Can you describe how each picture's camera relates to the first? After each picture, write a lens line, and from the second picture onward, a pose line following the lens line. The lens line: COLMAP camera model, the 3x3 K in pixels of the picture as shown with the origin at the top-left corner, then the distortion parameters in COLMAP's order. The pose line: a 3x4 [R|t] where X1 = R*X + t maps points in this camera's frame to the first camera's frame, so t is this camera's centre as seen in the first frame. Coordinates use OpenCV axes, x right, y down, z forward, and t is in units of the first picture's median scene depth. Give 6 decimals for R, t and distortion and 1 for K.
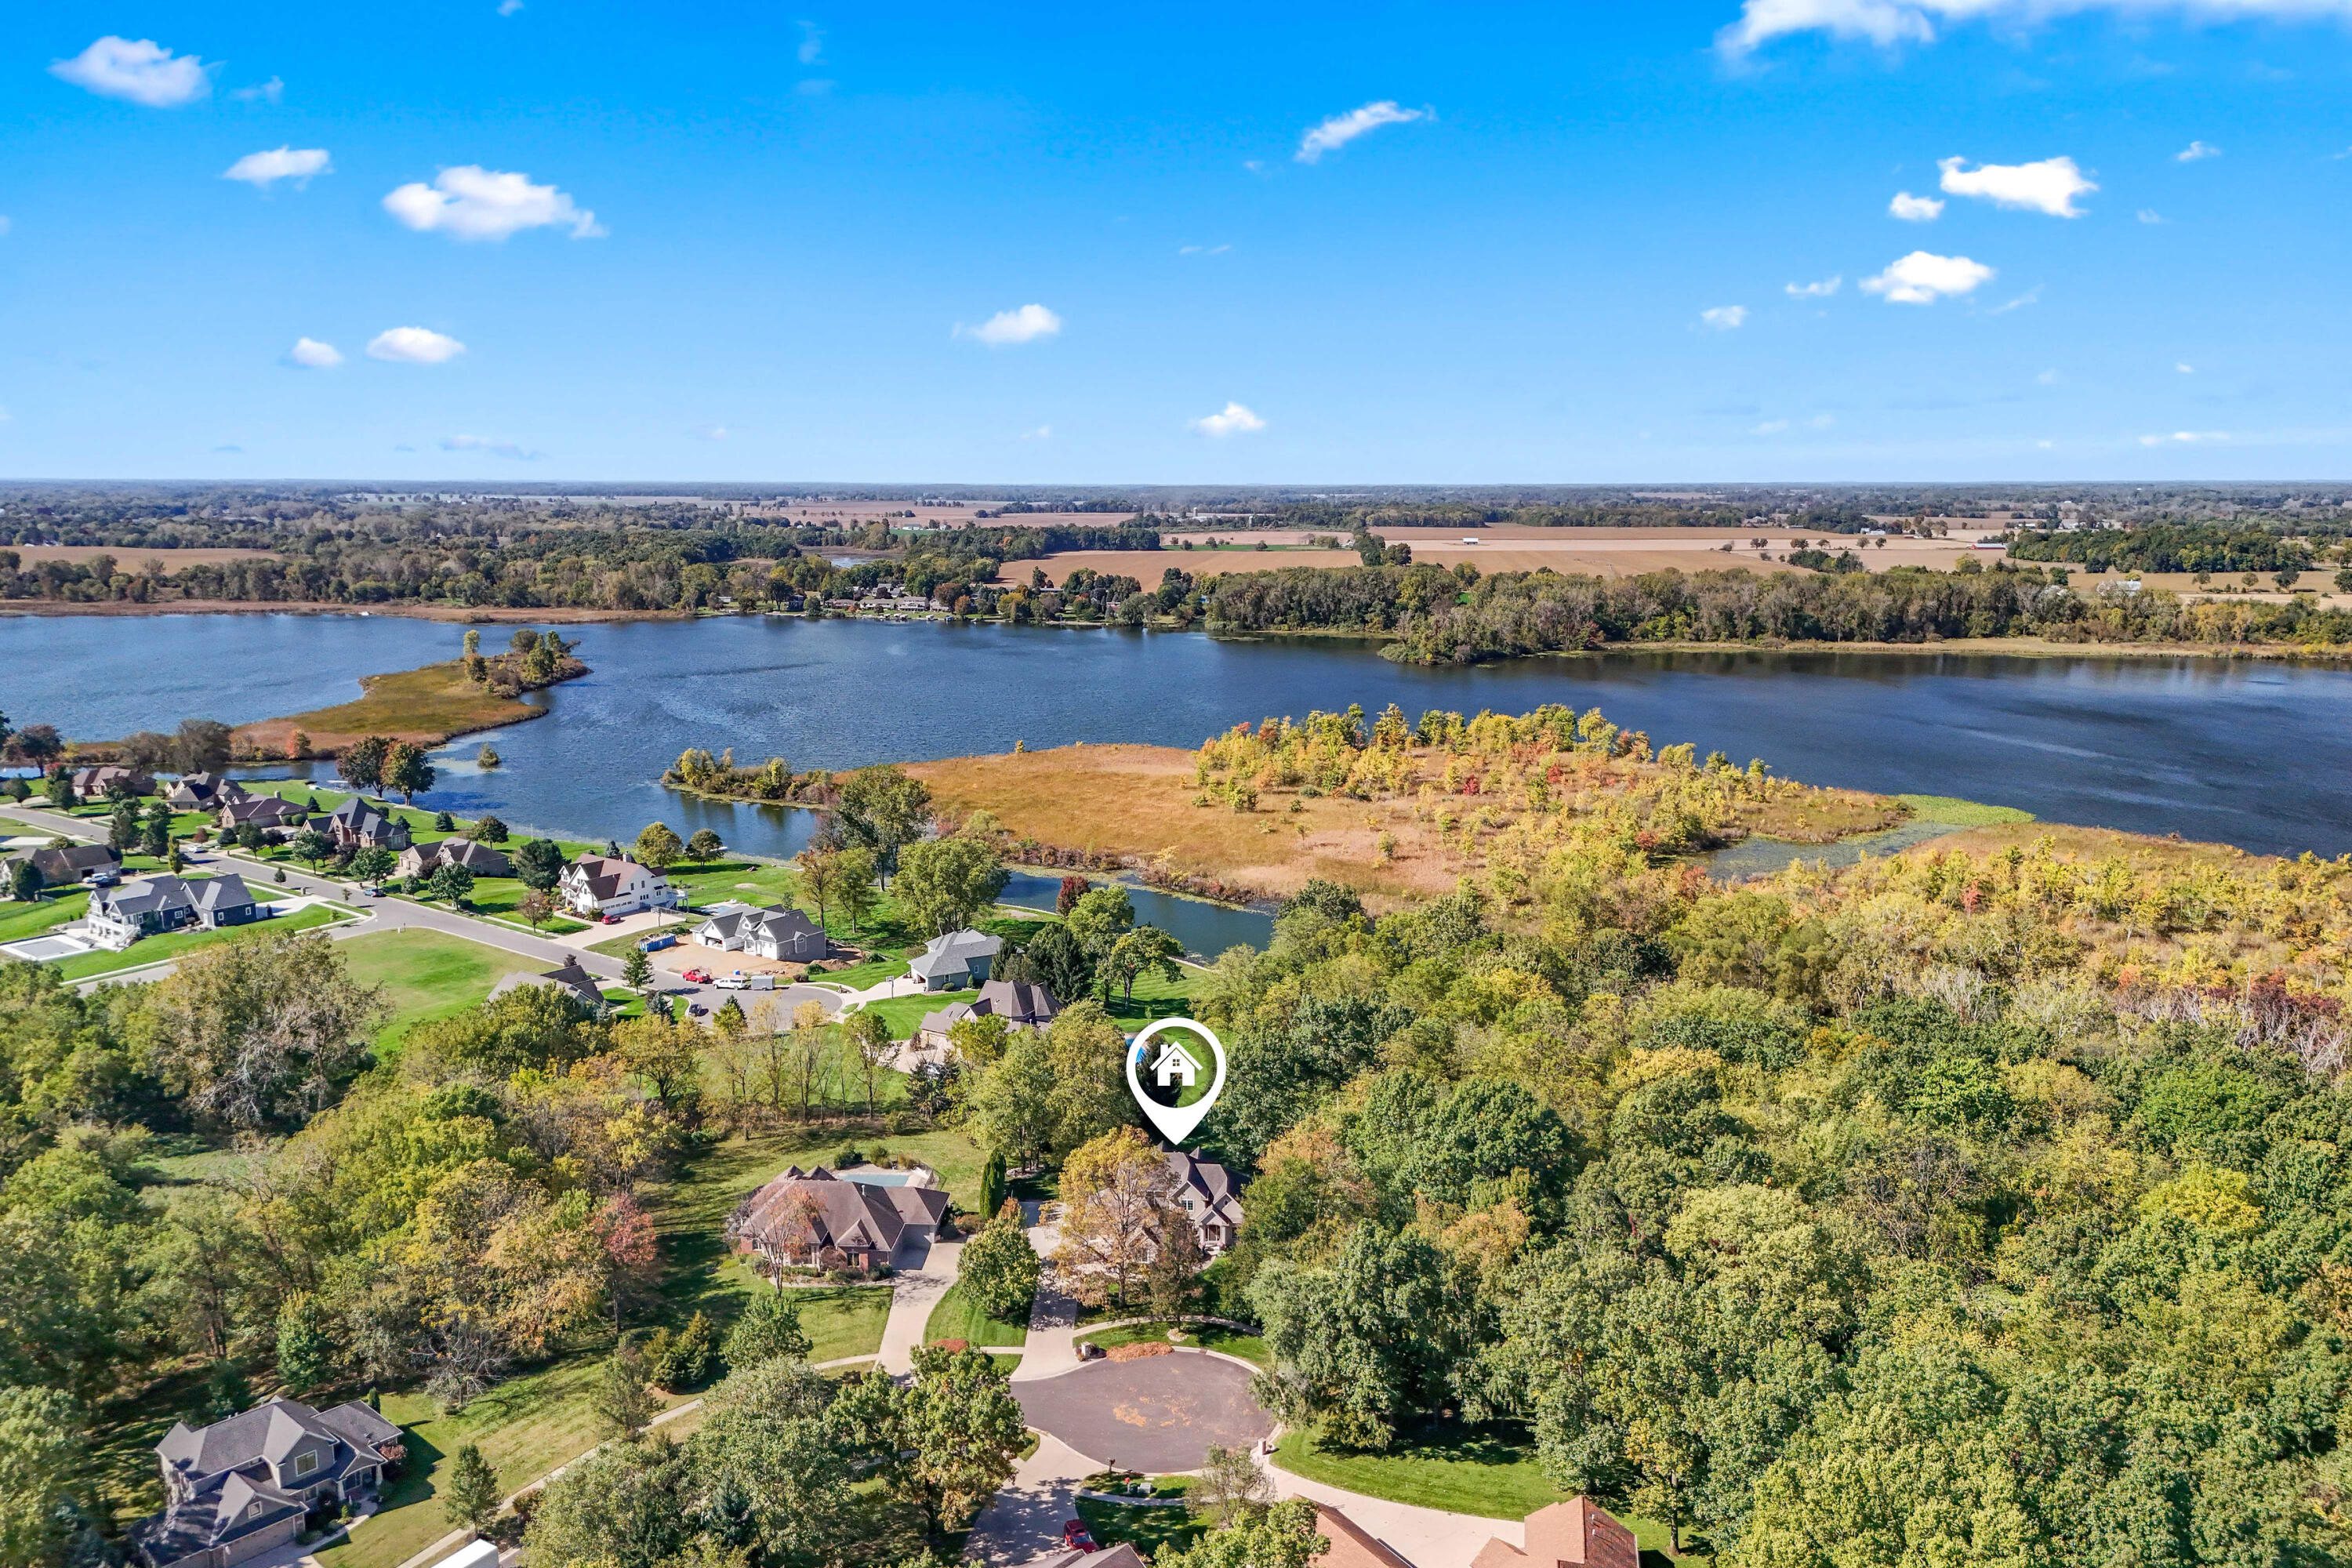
lens RADIAL K [[1704.0, 0, 1203.0], [0, 1704.0, 779.2], [0, 0, 1]] dist [0.068248, -0.042160]
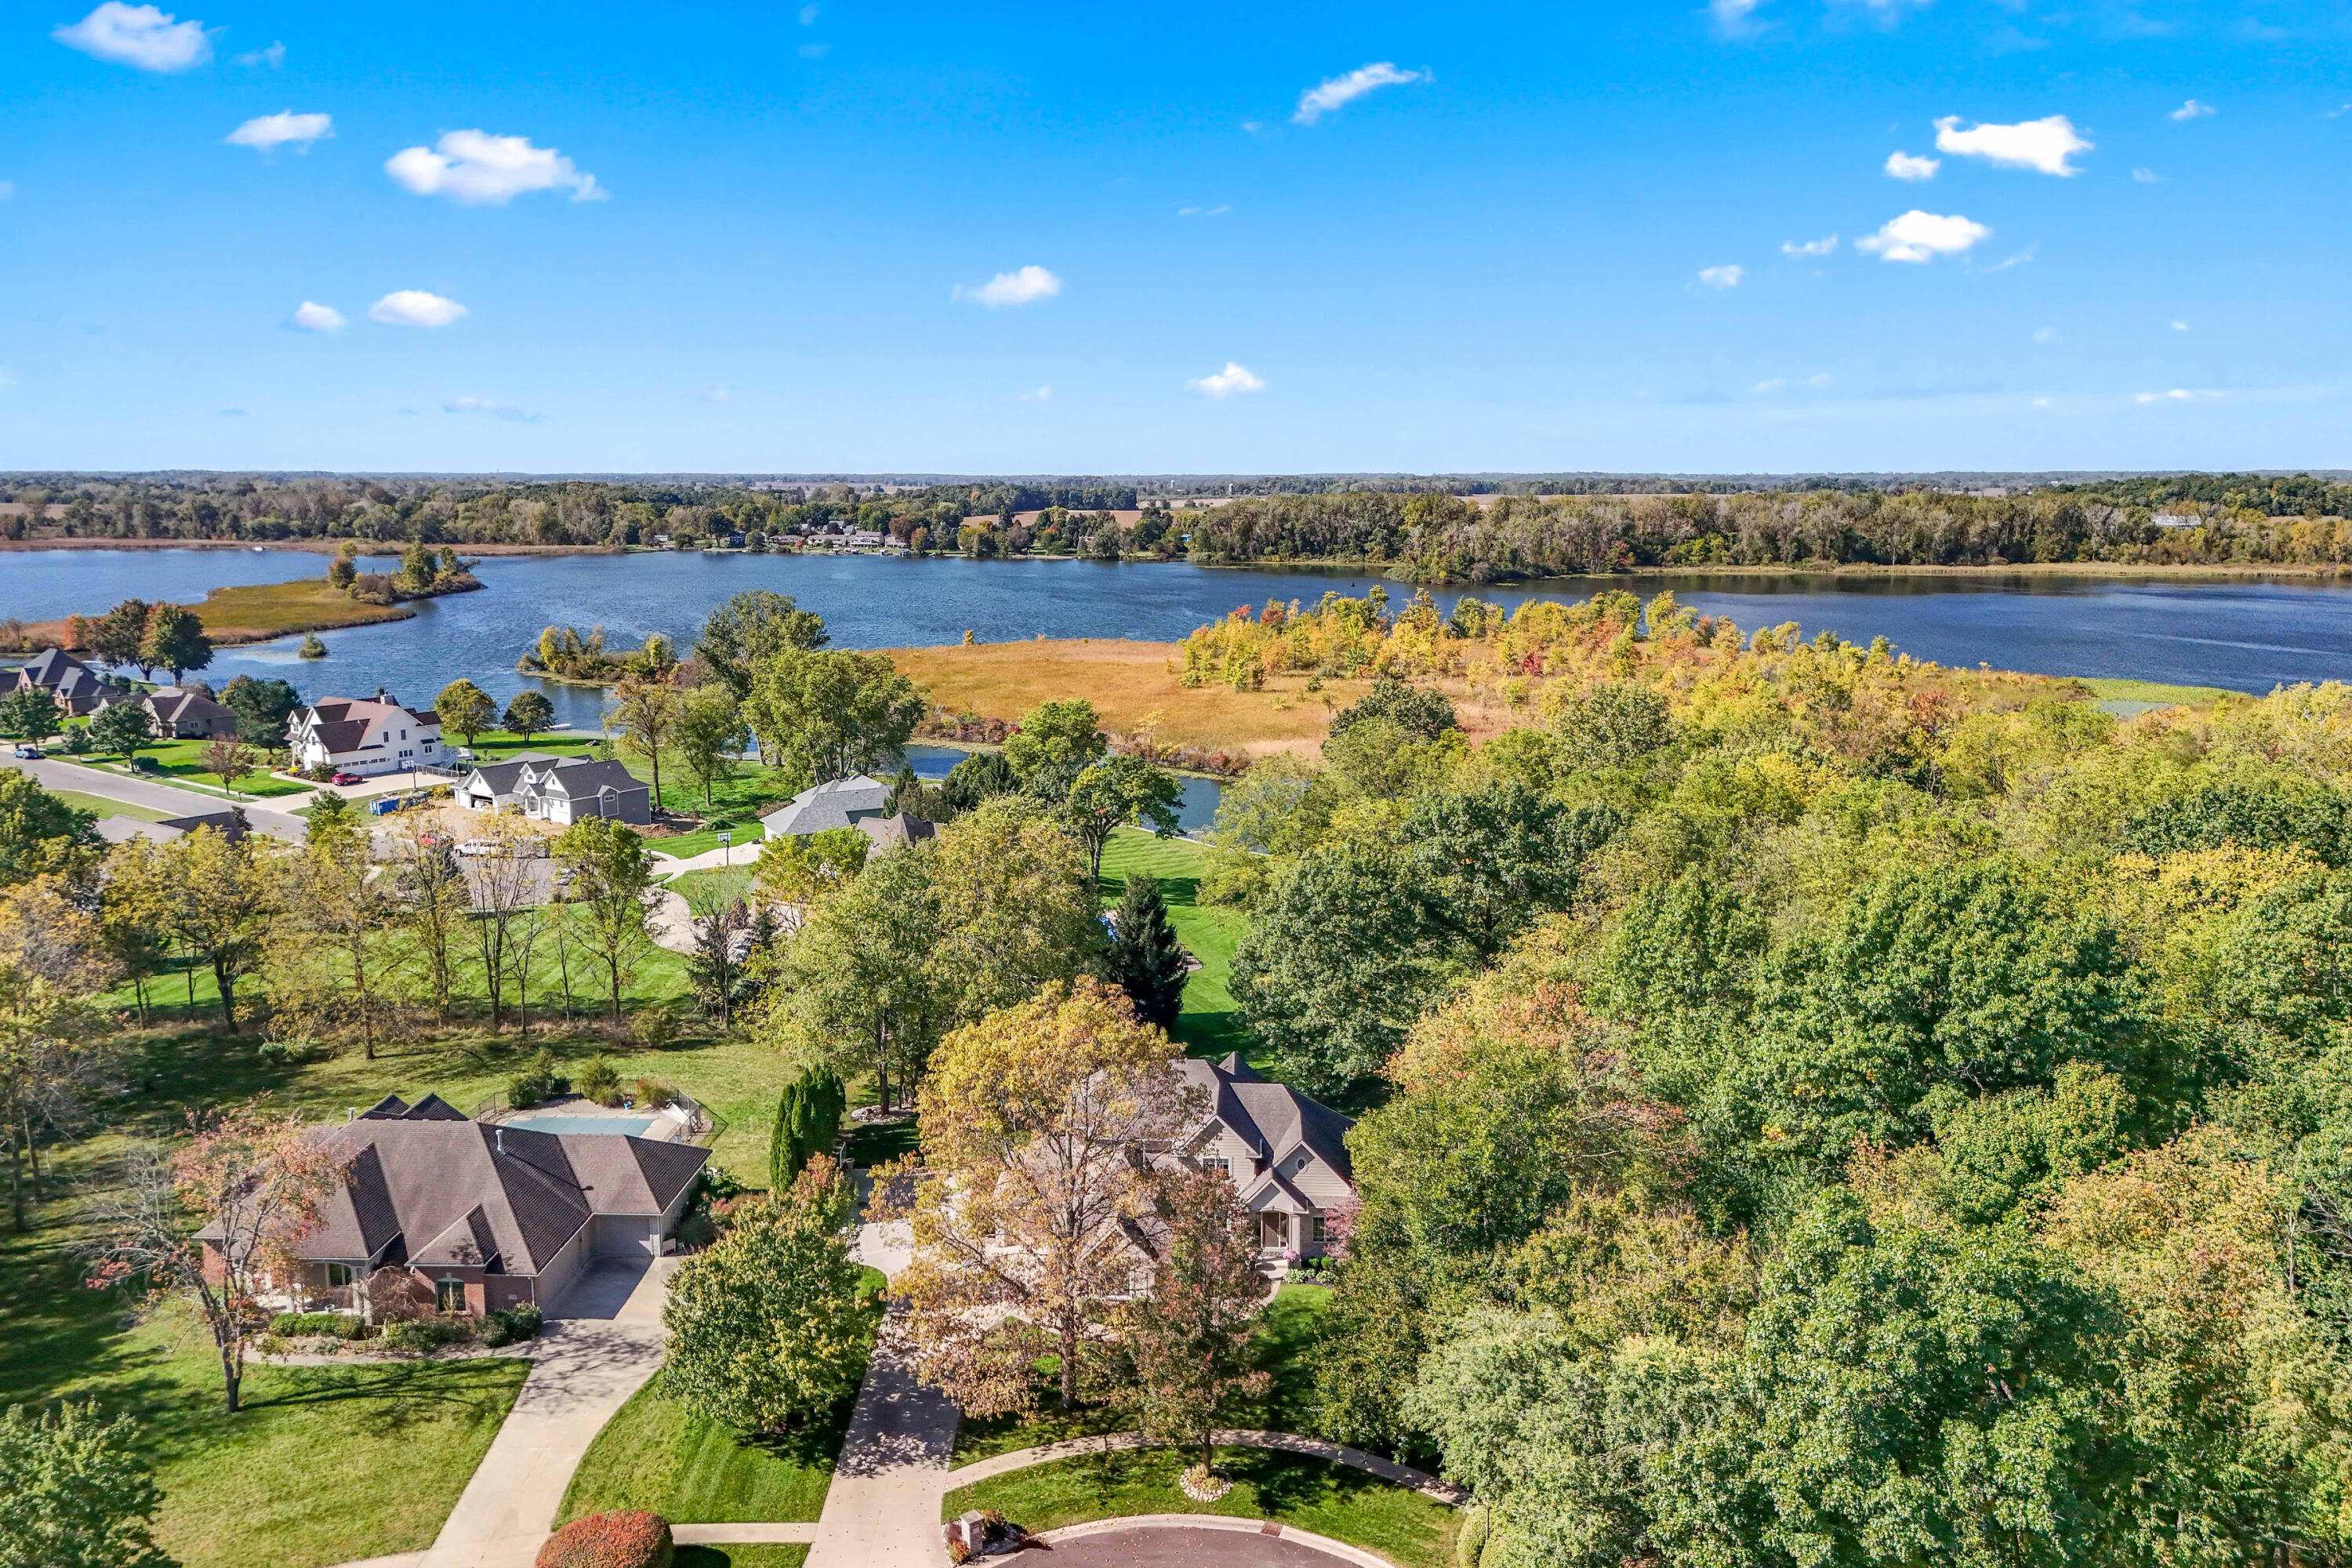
lens RADIAL K [[1704.0, 0, 1167.1], [0, 1704.0, 774.5], [0, 0, 1]] dist [0.068248, -0.042160]
pose [[0.999931, -0.008441, -0.008225, -0.008461], [0.008447, 0.999964, 0.000810, 0.068852], [0.008218, -0.000880, 0.999966, 0.261633]]
